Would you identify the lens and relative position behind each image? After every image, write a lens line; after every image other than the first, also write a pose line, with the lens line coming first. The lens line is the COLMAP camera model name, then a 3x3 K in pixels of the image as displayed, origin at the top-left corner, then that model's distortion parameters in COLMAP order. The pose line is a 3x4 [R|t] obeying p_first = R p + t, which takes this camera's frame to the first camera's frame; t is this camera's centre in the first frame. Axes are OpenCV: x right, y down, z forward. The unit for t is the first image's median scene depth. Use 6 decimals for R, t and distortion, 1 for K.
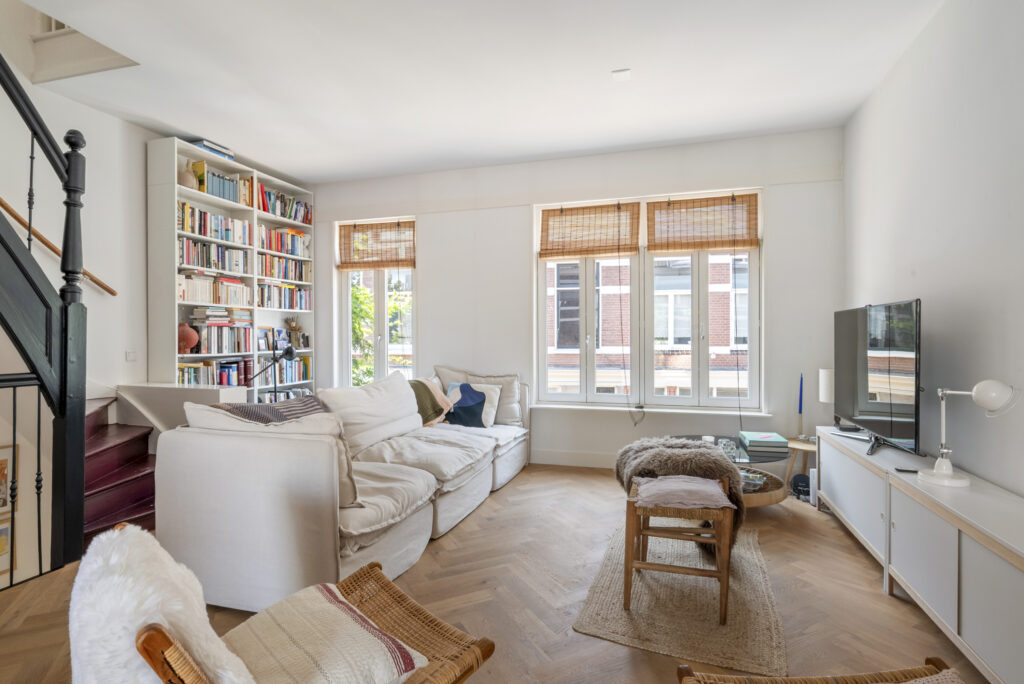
lens RADIAL K [[513.2, 0, 514.5], [0, 513.2, 358.0], [0, 0, 1]] dist [-0.003253, 0.003817]
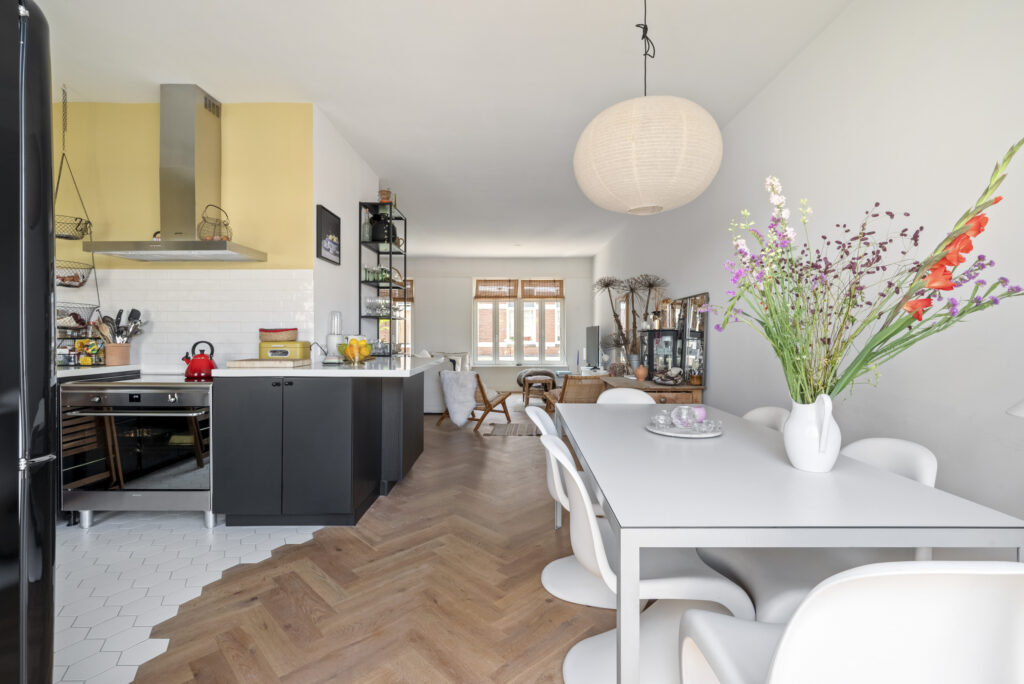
lens RADIAL K [[470.4, 0, 510.6], [0, 470.4, 338.2], [0, 0, 1]] dist [0.003501, -0.000382]
pose [[0.956545, 0.006559, 0.291509, -0.428593], [0.004293, 0.999322, -0.036571, 0.048872], [-0.291552, 0.036233, 0.955869, -1.081008]]
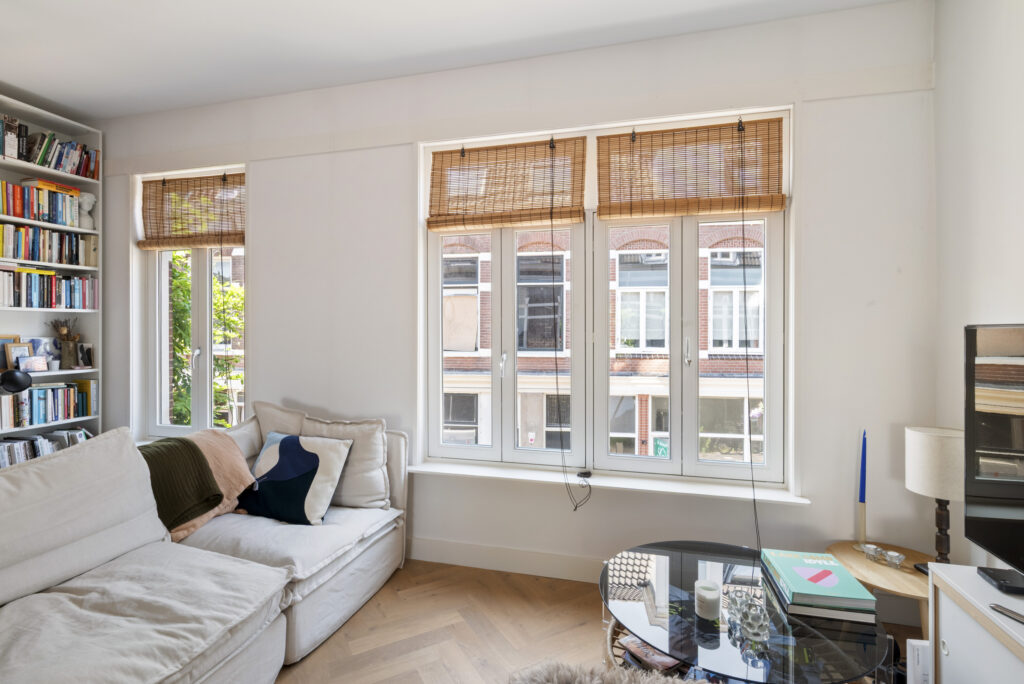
lens RADIAL K [[513.2, 0, 505.1], [0, 513.2, 352.4], [0, 0, 1]] dist [-0.003253, 0.003817]
pose [[0.999519, 0.004579, 0.030671, 0.131101], [-0.004465, 0.999983, -0.003795, -0.045790], [-0.030687, 0.003656, 0.999522, 0.397541]]
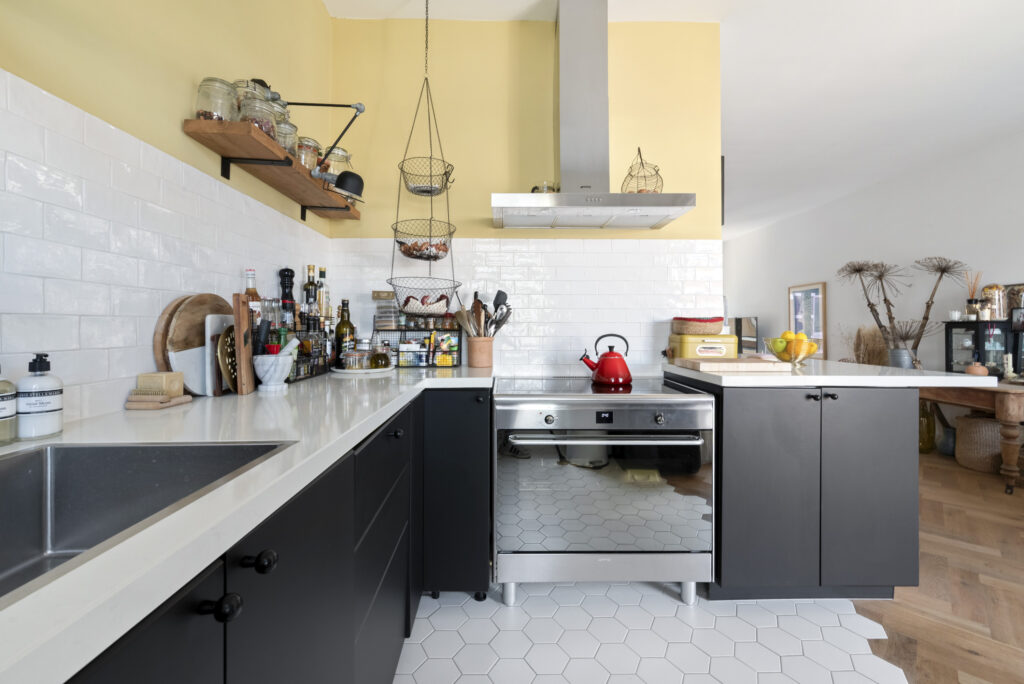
lens RADIAL K [[445.7, 0, 509.2], [0, 445.7, 323.7], [0, 0, 1]] dist [0.002765, -0.000122]
pose [[0.949902, 0.012968, 0.312279, -0.935114], [0.002735, 0.998756, -0.049797, 0.037813], [-0.312537, 0.048156, 0.948684, -0.694504]]
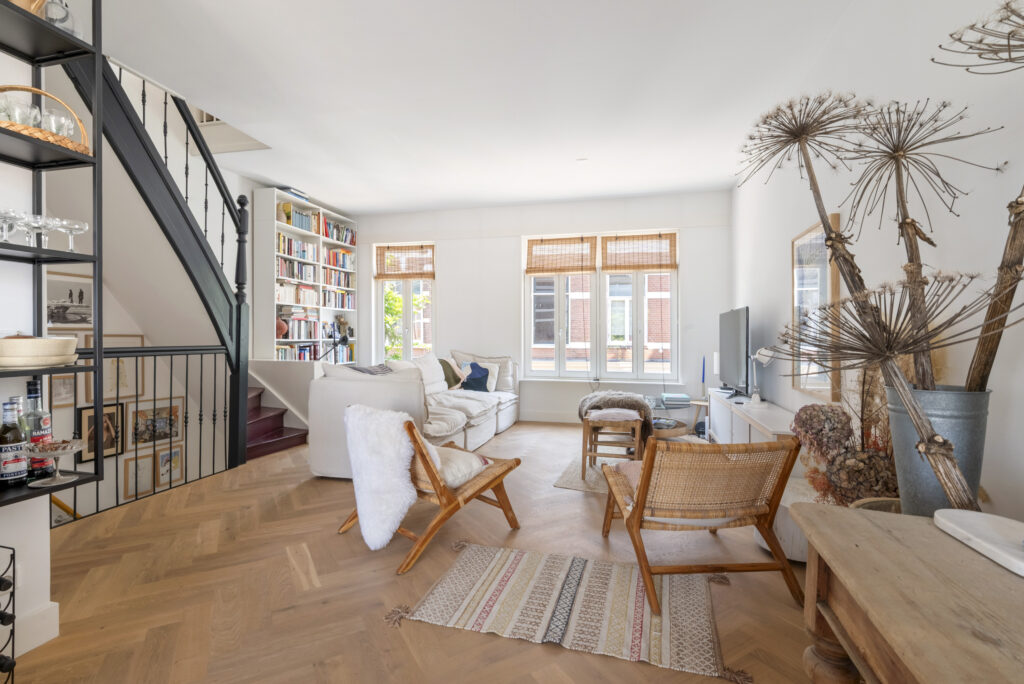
lens RADIAL K [[470.4, 0, 513.1], [0, 470.4, 351.5], [0, 0, 1]] dist [0.003501, -0.000382]
pose [[0.998848, 0.006197, 0.047580, -0.050078], [-0.005767, 0.999941, -0.009174, 0.031075], [-0.047634, 0.008889, 0.998825, -0.299600]]
